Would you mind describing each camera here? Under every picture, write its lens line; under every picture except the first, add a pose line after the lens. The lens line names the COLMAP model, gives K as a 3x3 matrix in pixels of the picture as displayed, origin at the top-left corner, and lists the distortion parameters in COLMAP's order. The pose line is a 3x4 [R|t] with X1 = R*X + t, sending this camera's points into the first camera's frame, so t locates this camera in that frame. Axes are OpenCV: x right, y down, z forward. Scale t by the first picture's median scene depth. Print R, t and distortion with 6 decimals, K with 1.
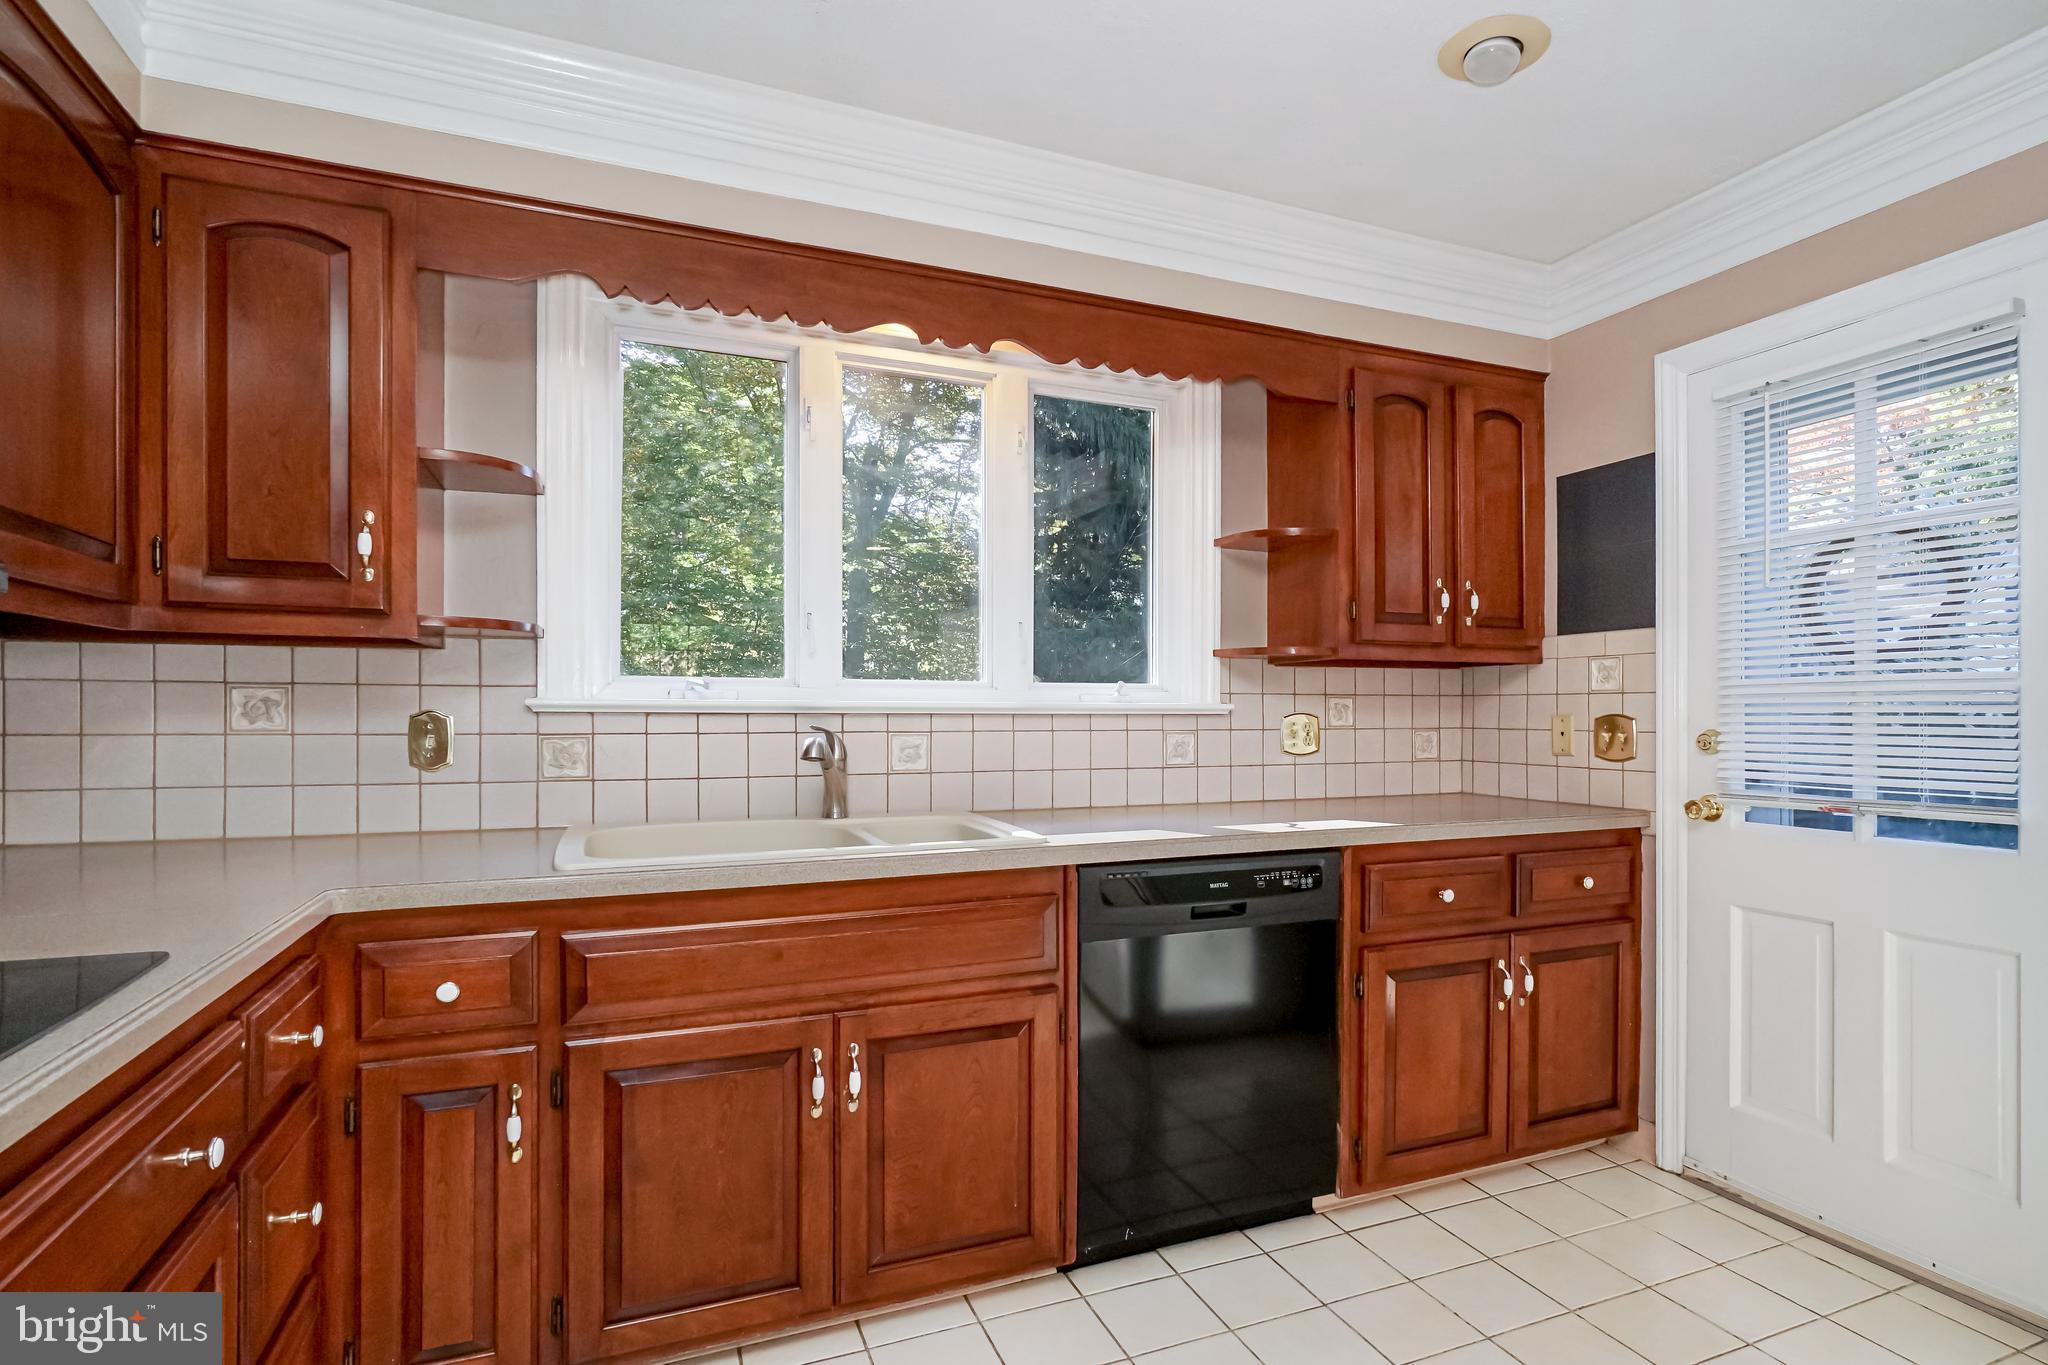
lens RADIAL K [[1006.4, 0, 1264.5], [0, 1006.4, 724.0], [0, 0, 1]] dist [-0.013477, 0.001548]
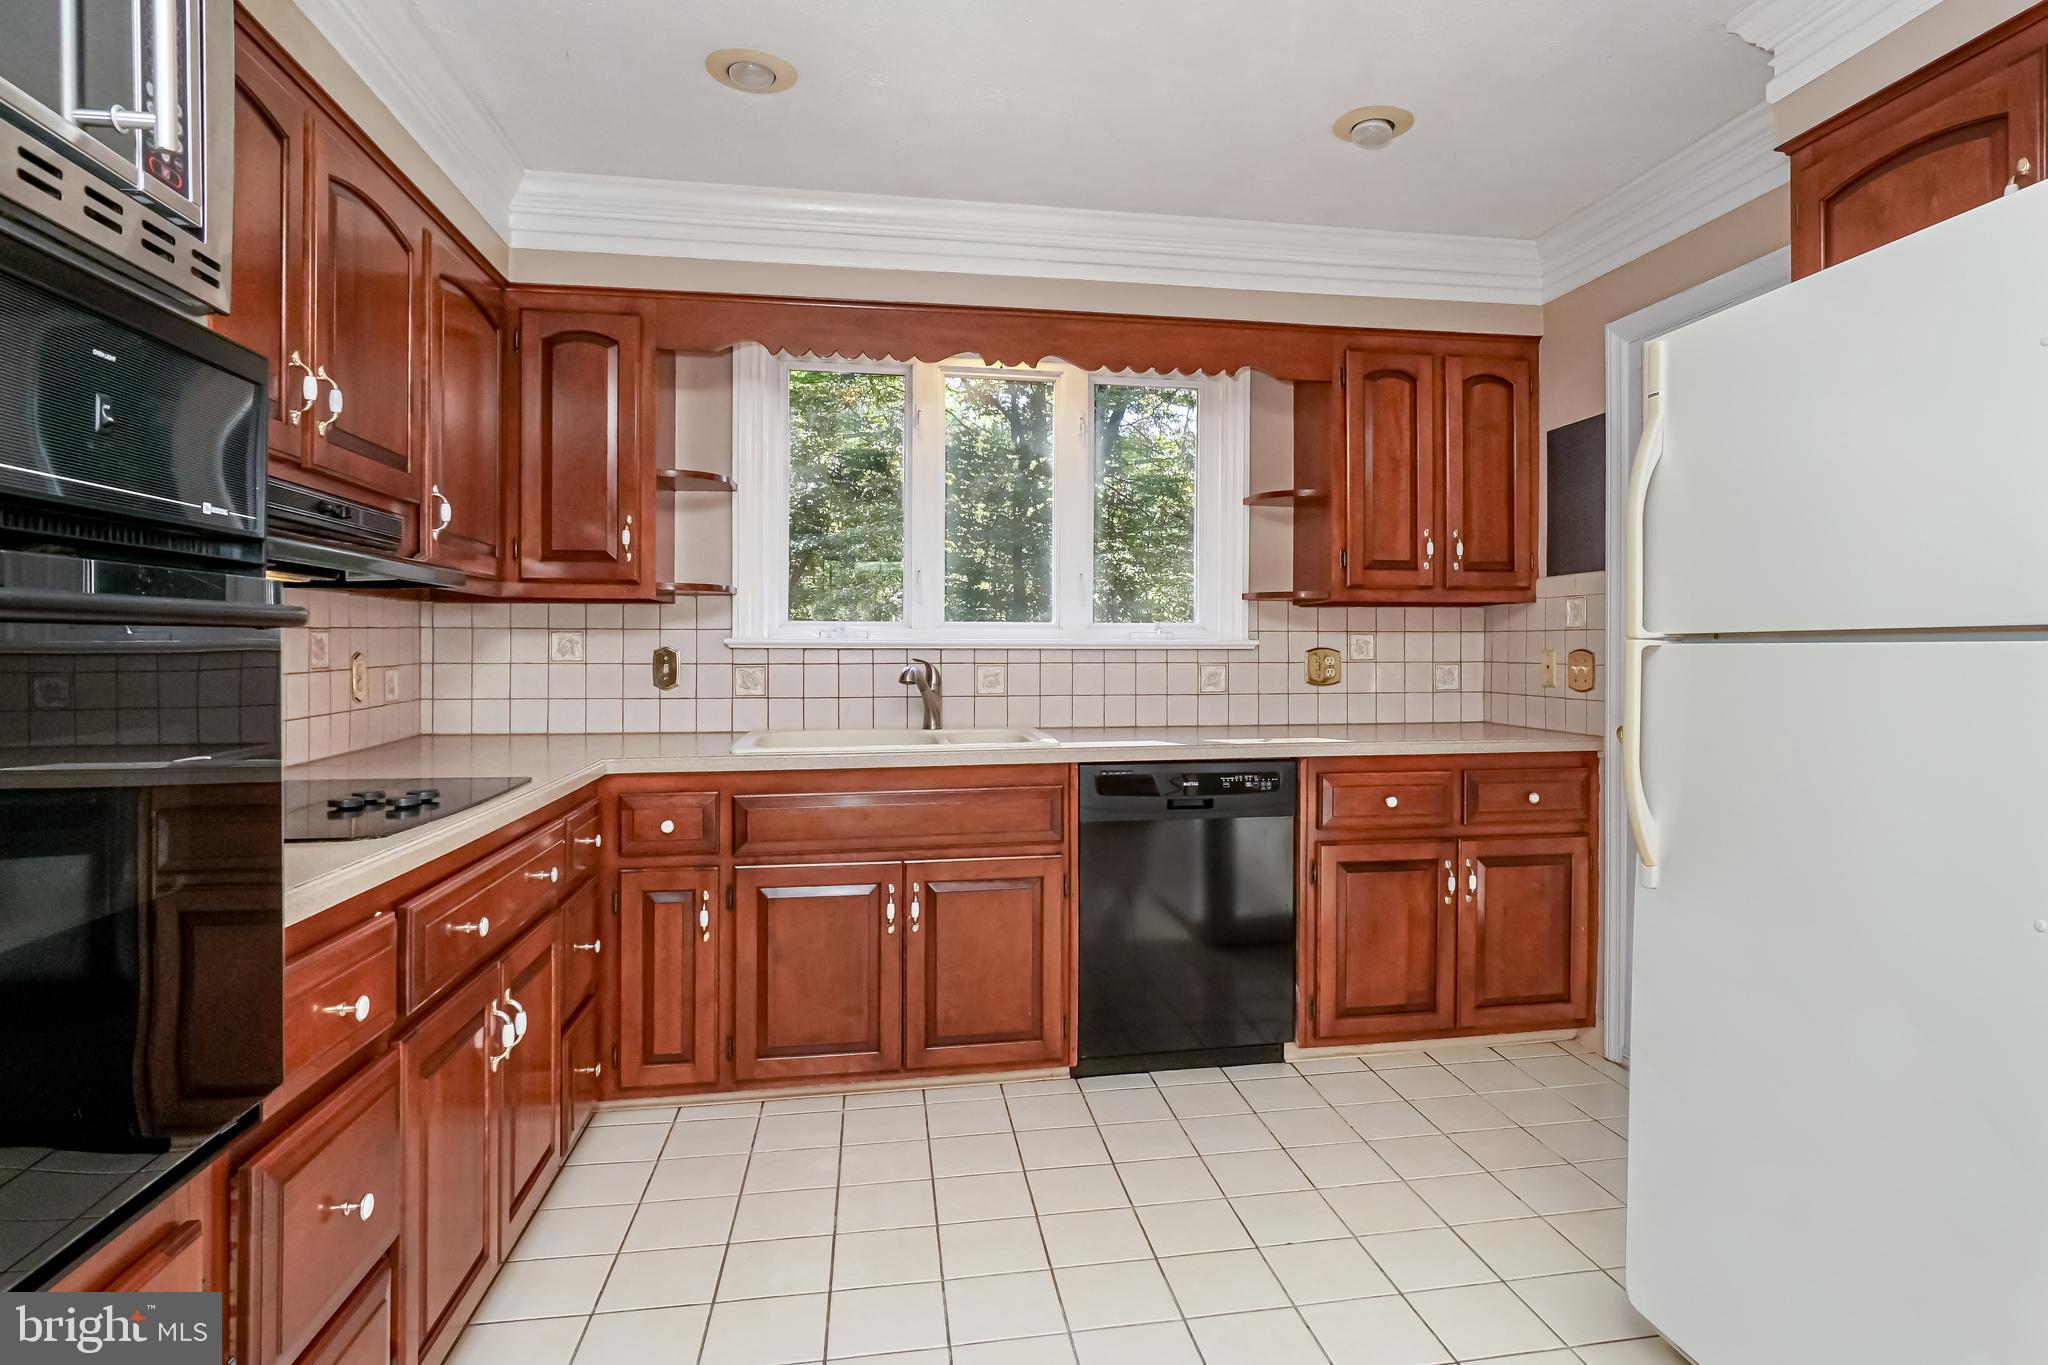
lens RADIAL K [[1032.4, 0, 1171.1], [0, 1032.4, 655.7], [0, 0, 1]] dist [-0.022798, -0.000048]
pose [[0.967843, 0.001041, -0.251552, 0.227170], [-0.001785, 0.999995, -0.002731, 0.001817], [0.251548, 0.003092, 0.967840, -0.234053]]
